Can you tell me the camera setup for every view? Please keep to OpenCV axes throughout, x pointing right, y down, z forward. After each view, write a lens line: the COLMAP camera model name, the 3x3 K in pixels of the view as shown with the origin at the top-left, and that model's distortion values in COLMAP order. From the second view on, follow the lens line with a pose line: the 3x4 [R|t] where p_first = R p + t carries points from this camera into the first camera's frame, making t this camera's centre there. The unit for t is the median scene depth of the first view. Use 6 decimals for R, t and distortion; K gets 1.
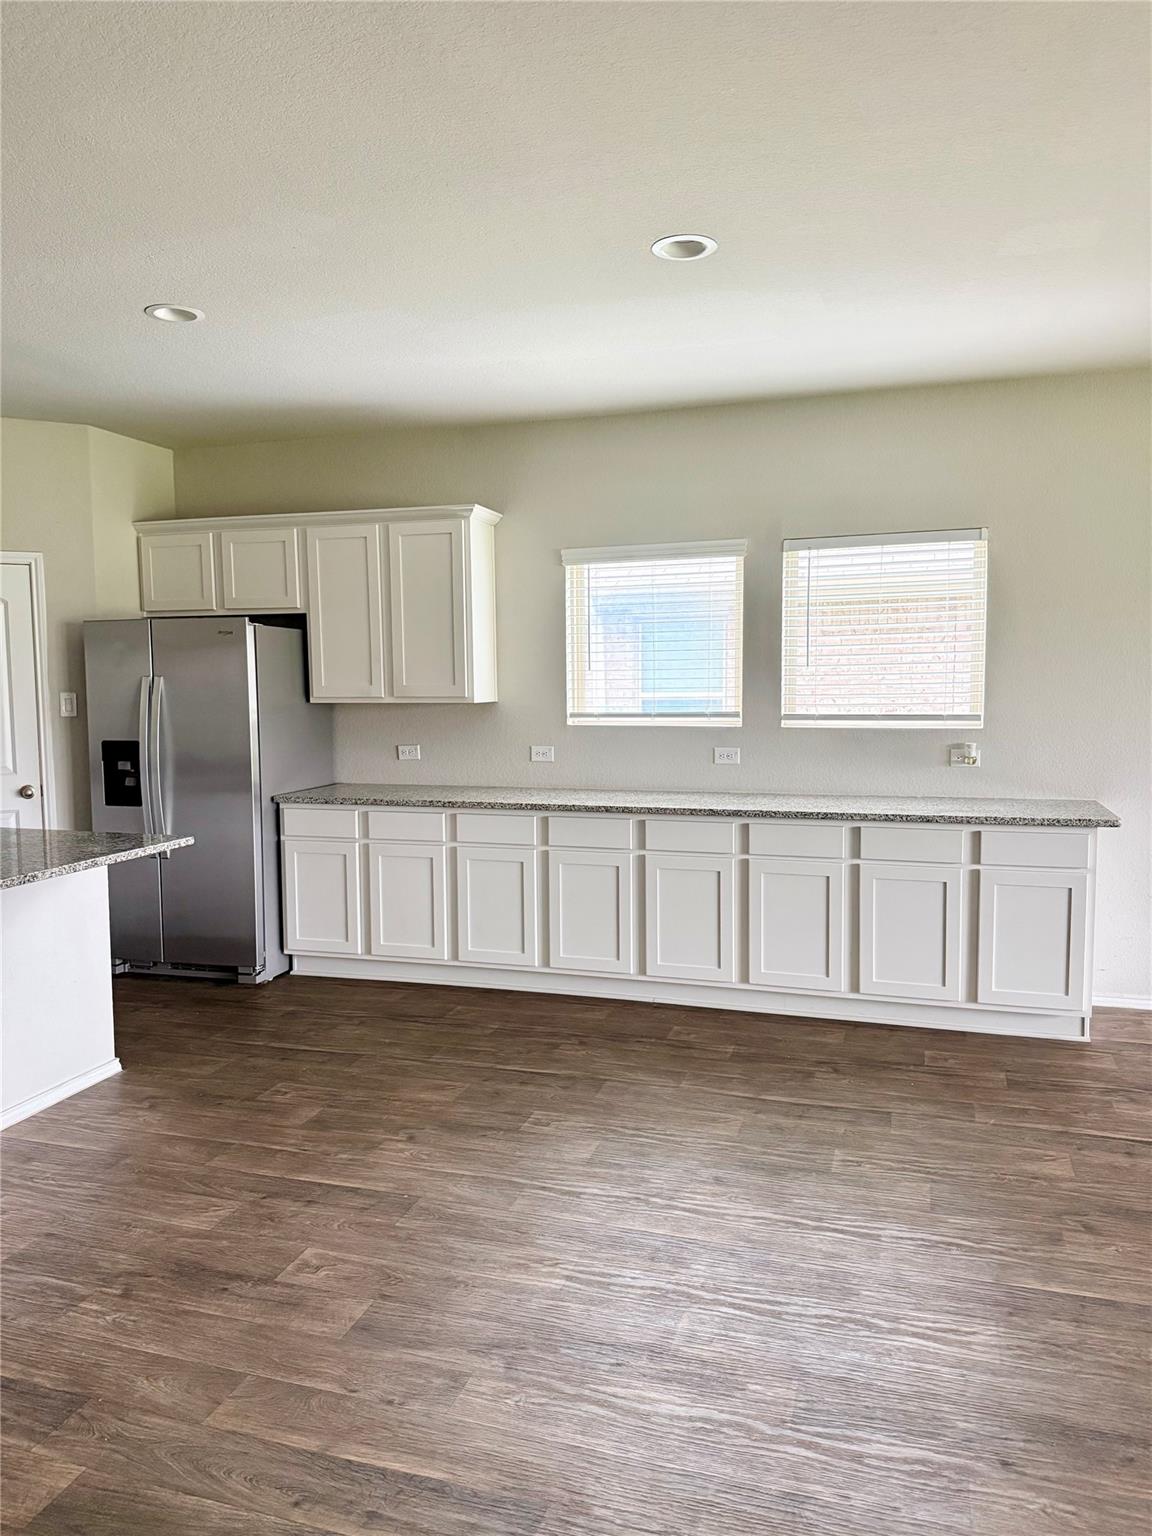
lens RADIAL K [[1080.0, 0, 576.0], [0, 1080.0, 768.0], [0, 0, 1]] dist [0.024921, -0.005316]
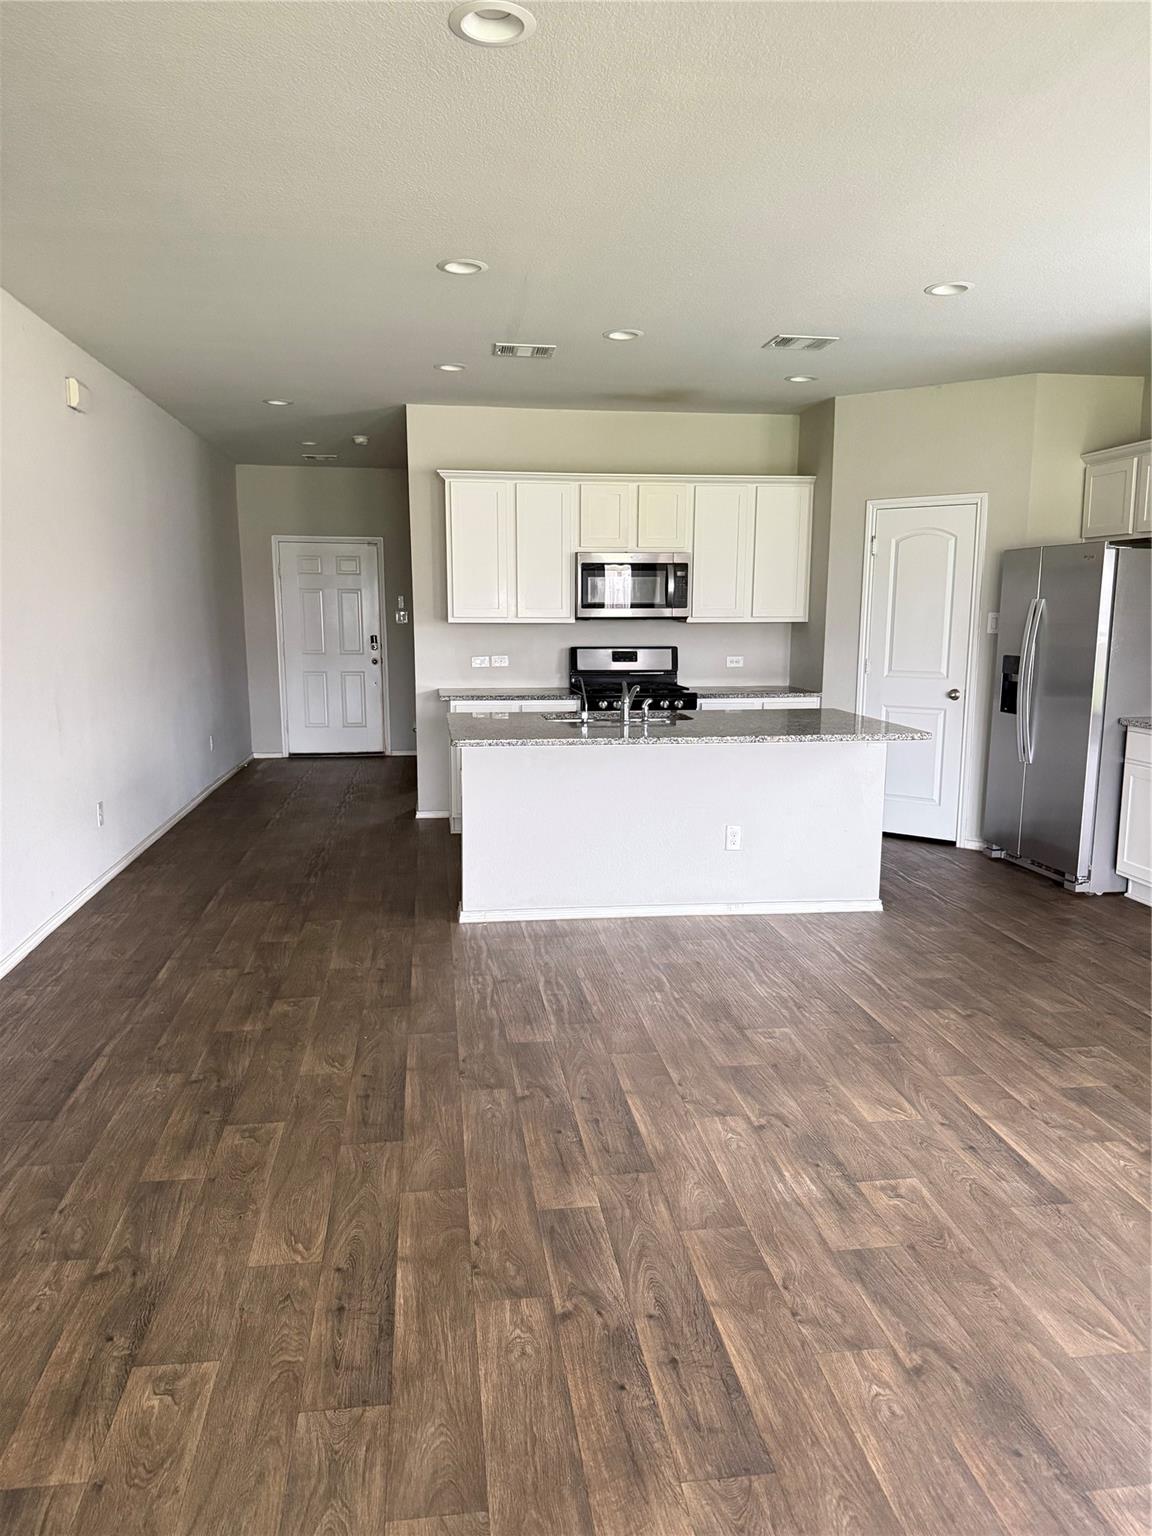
lens RADIAL K [[1080.0, 0, 576.0], [0, 1080.0, 768.0], [0, 0, 1]] dist [0.024921, -0.005316]
pose [[0.428787, 0.147105, -0.891348, 0.421573], [-0.084170, 0.988867, 0.122709, -0.010022], [0.899476, 0.022409, 0.436395, 0.093237]]
